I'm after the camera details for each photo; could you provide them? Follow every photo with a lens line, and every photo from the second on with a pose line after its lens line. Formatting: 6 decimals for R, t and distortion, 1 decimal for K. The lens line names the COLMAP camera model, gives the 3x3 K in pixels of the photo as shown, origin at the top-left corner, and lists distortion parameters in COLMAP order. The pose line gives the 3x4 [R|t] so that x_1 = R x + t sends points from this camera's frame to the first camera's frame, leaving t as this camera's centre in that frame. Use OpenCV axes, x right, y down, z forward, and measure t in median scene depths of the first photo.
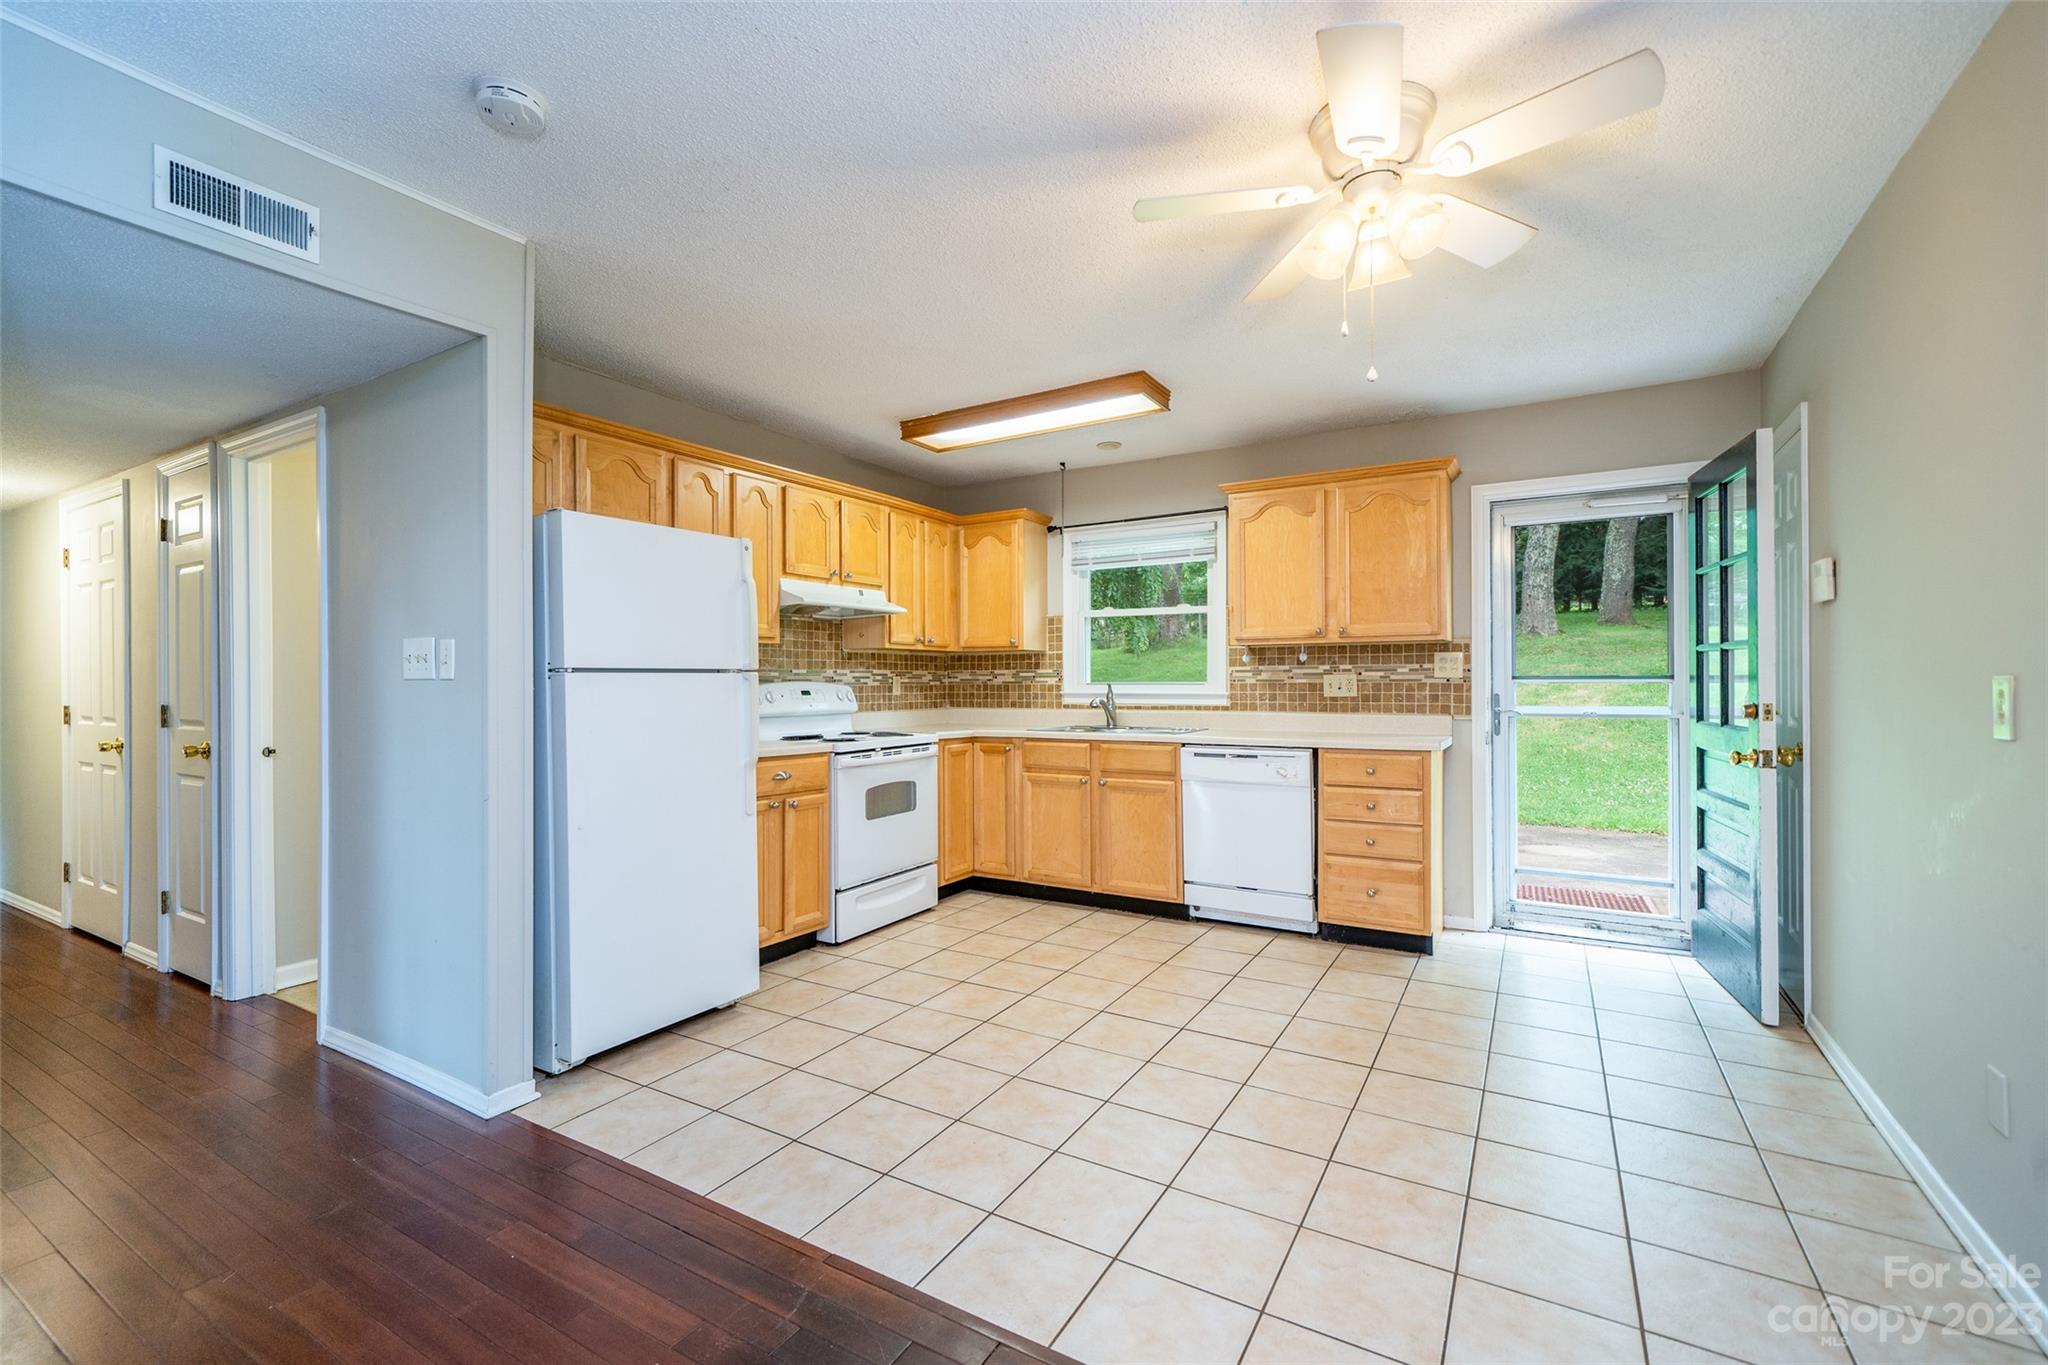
lens RADIAL K [[883.7, 0, 1016.0], [0, 883.7, 682.7], [0, 0, 1]] dist [0.010870, -0.000186]
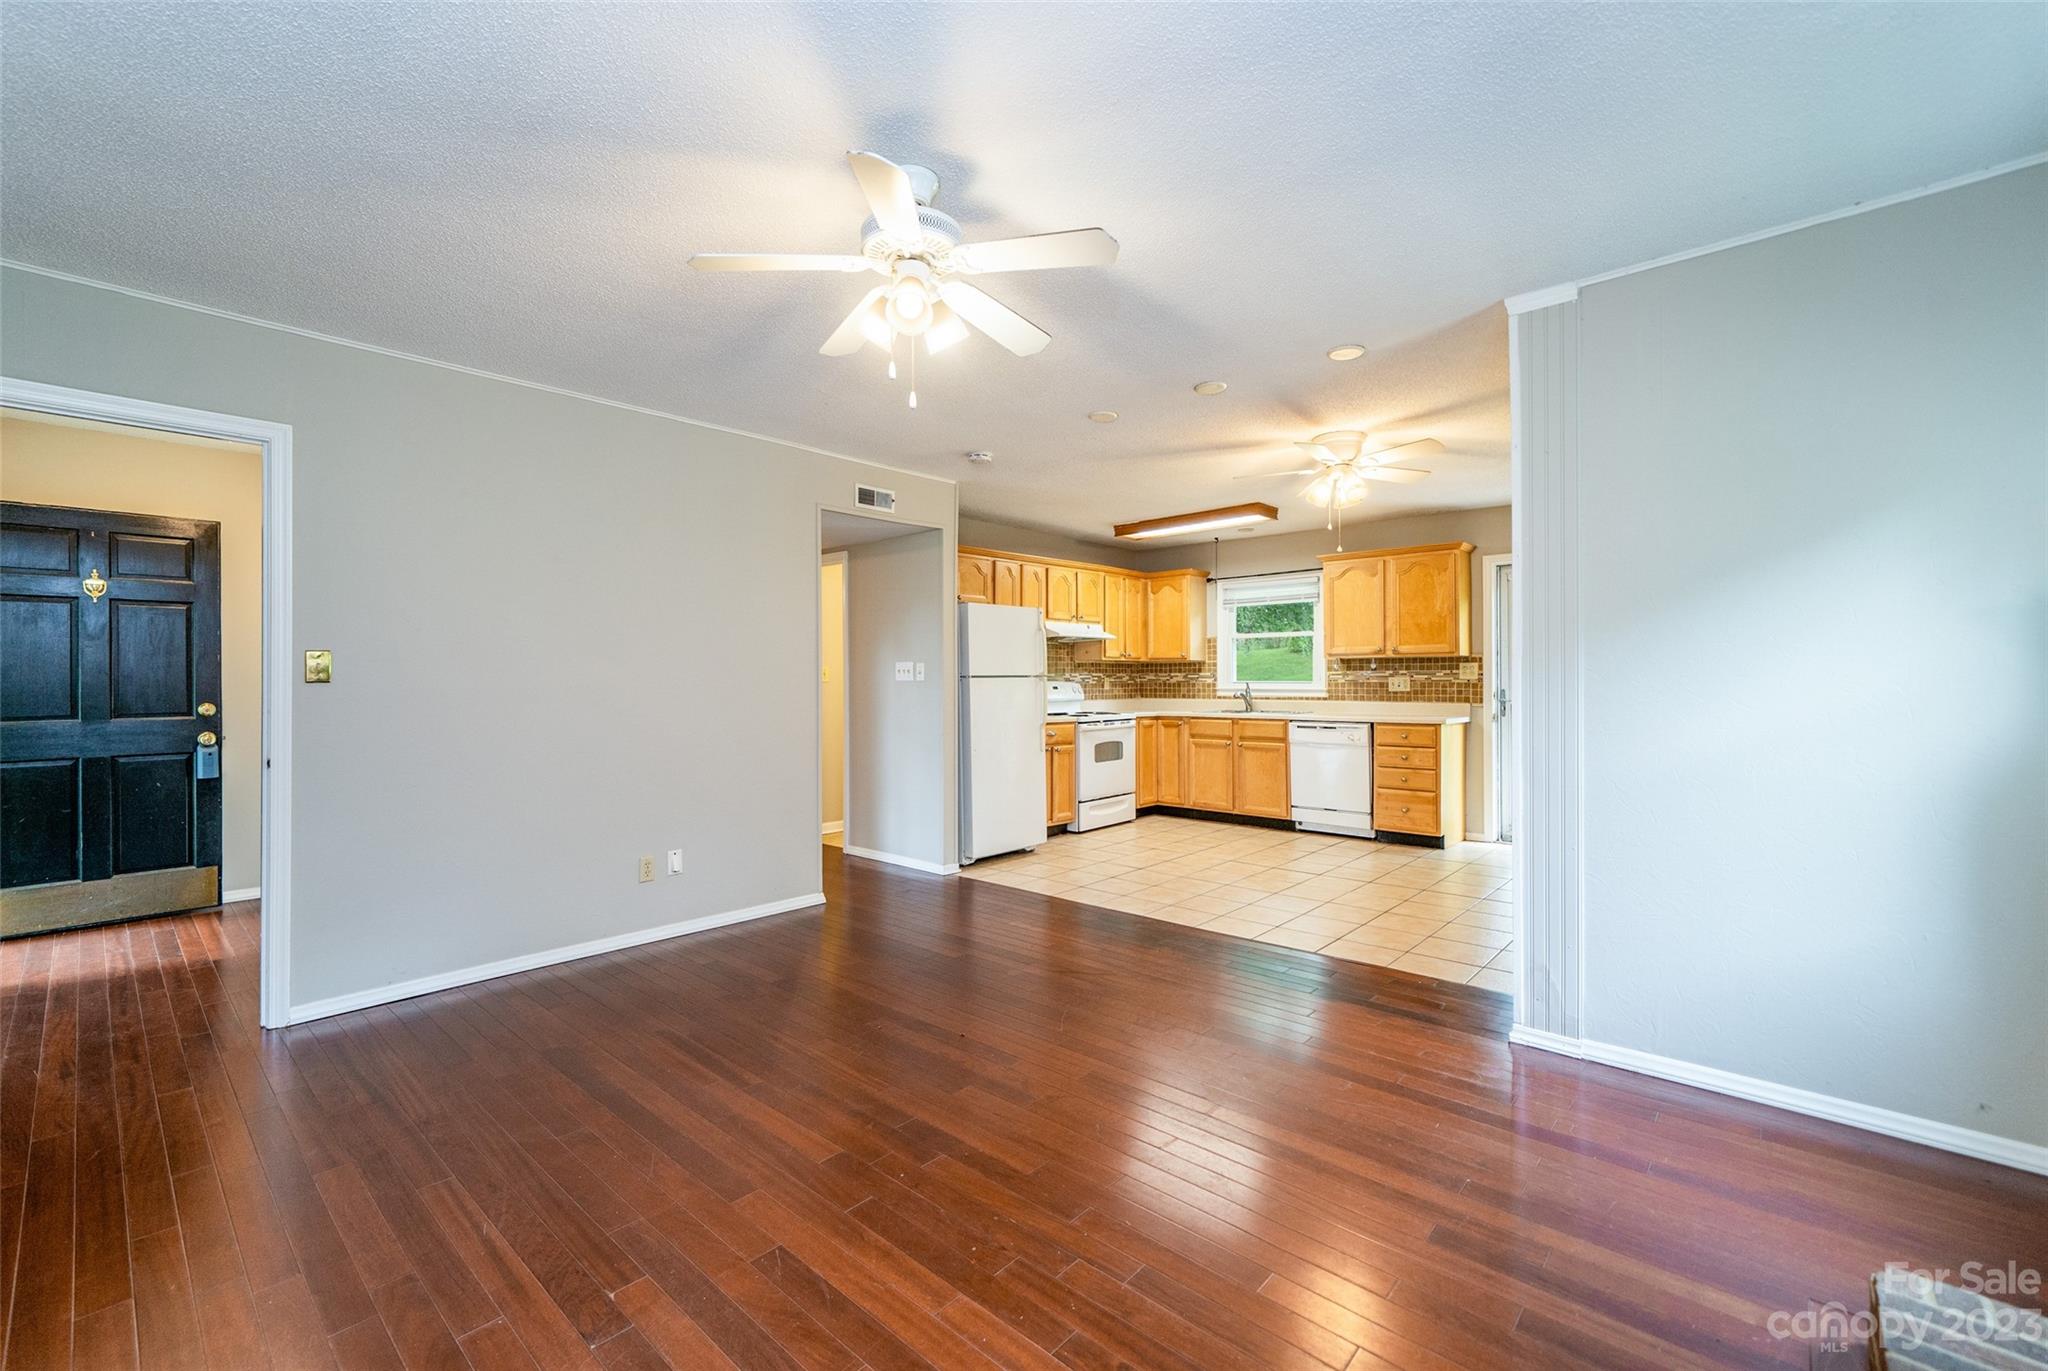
lens RADIAL K [[834.1, 0, 1016.0], [0, 834.1, 677.7], [0, 0, 1]] dist [-0.010712, -0.000247]
pose [[0.978927, 0.000001, -0.204211, 0.009566], [-0.000377, 0.999998, -0.001804, -0.005203], [0.204211, 0.001843, 0.978925, -0.579772]]
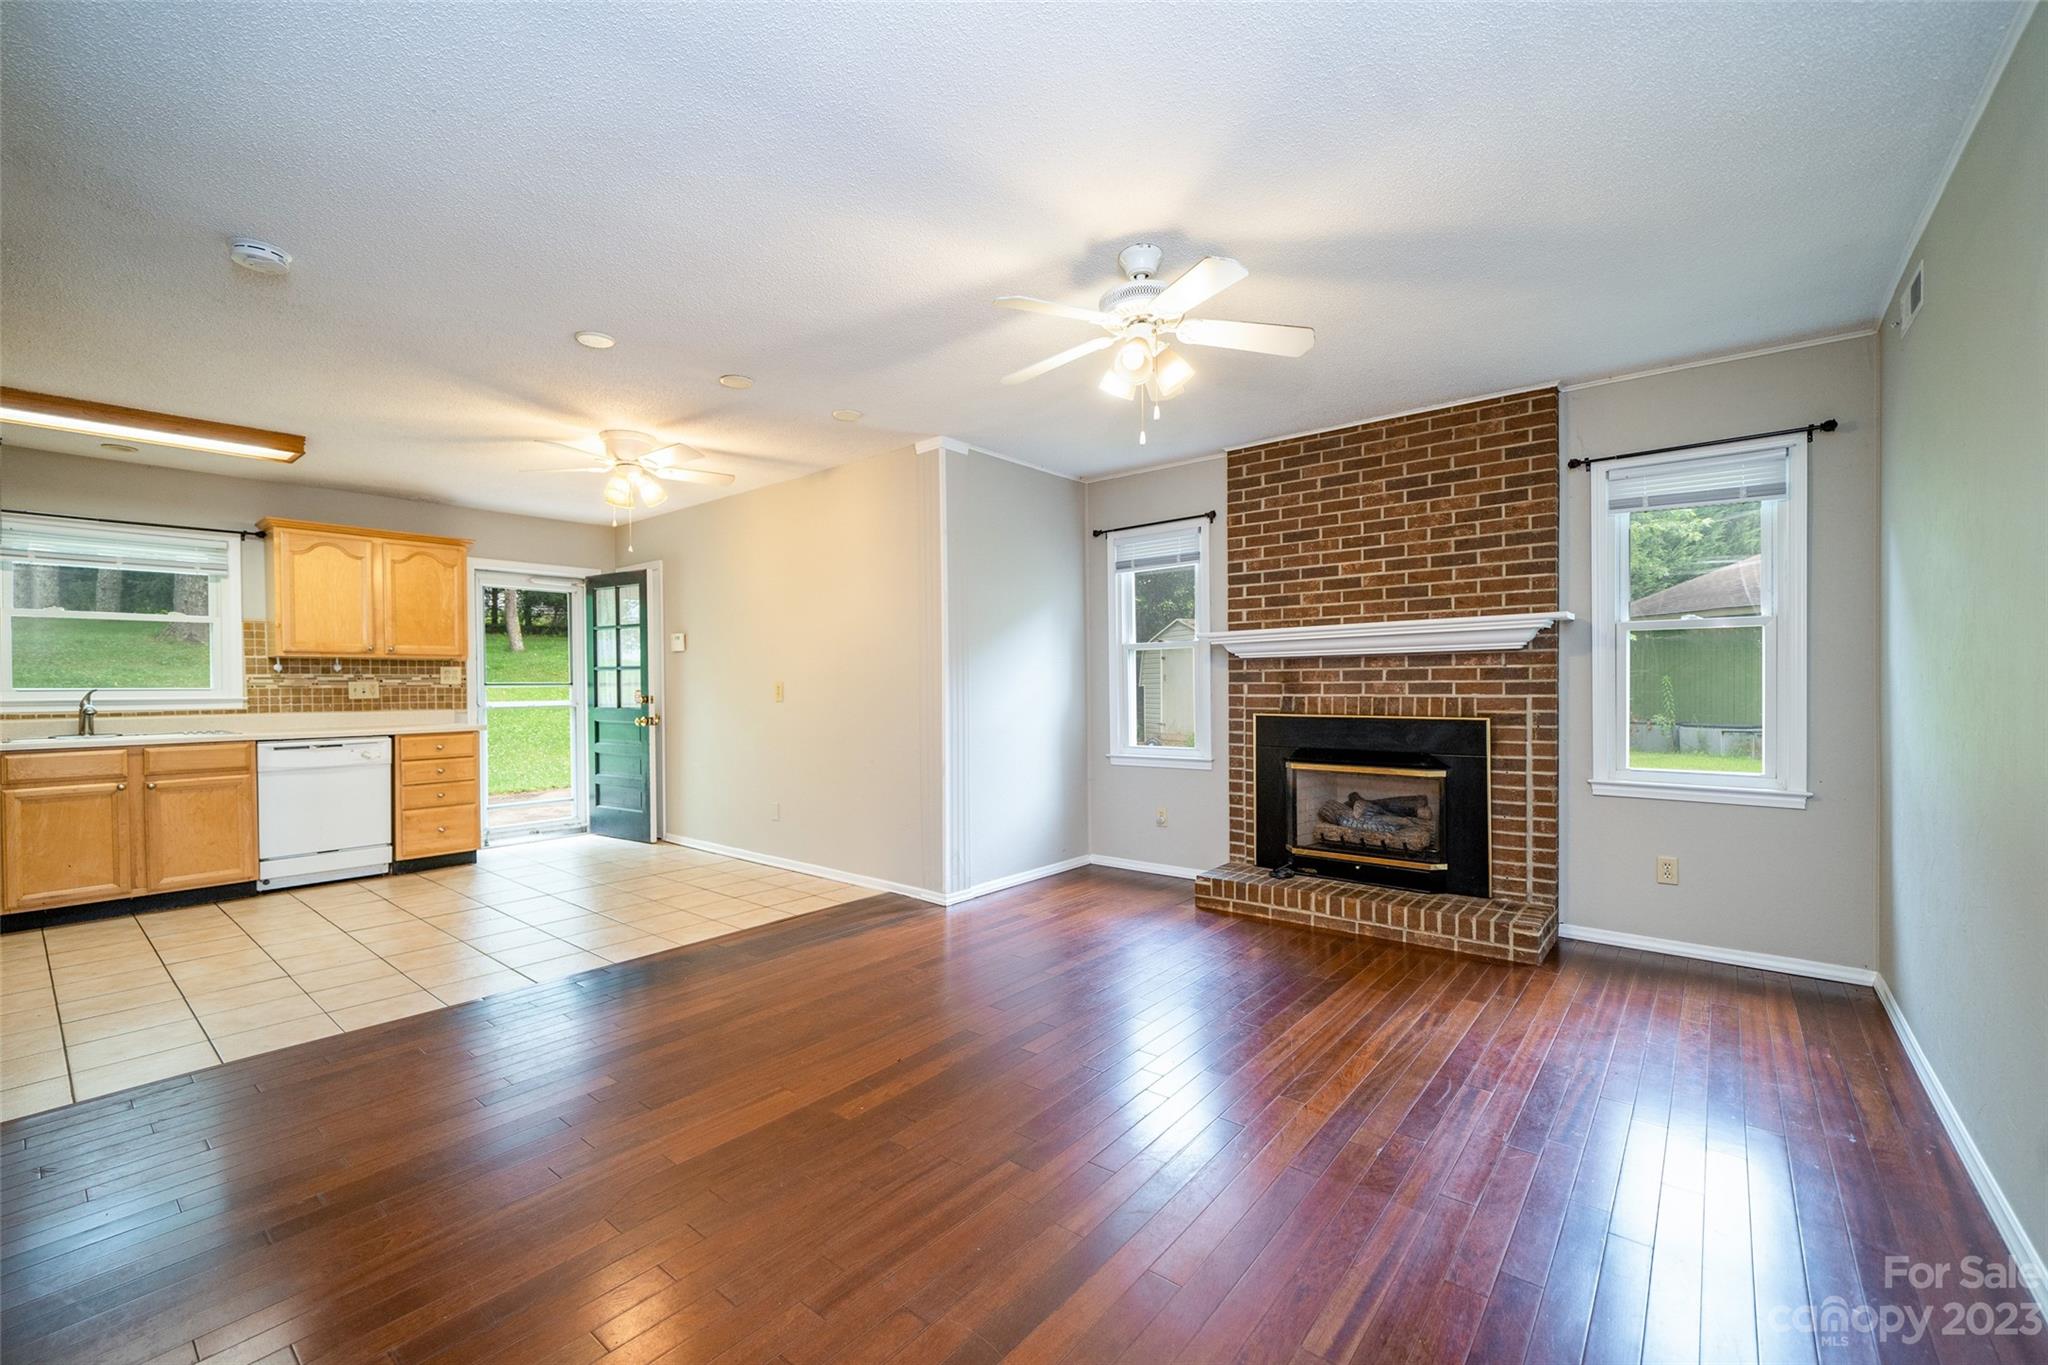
lens RADIAL K [[834.1, 0, 1015.7], [0, 834.1, 690.1], [0, 0, 1]] dist [-0.010712, -0.000247]
pose [[0.173503, -0.004058, 0.984825, -0.696318], [0.007545, 0.999968, 0.002791, 0.007470], [-0.984804, 0.006947, 0.173528, -0.159587]]
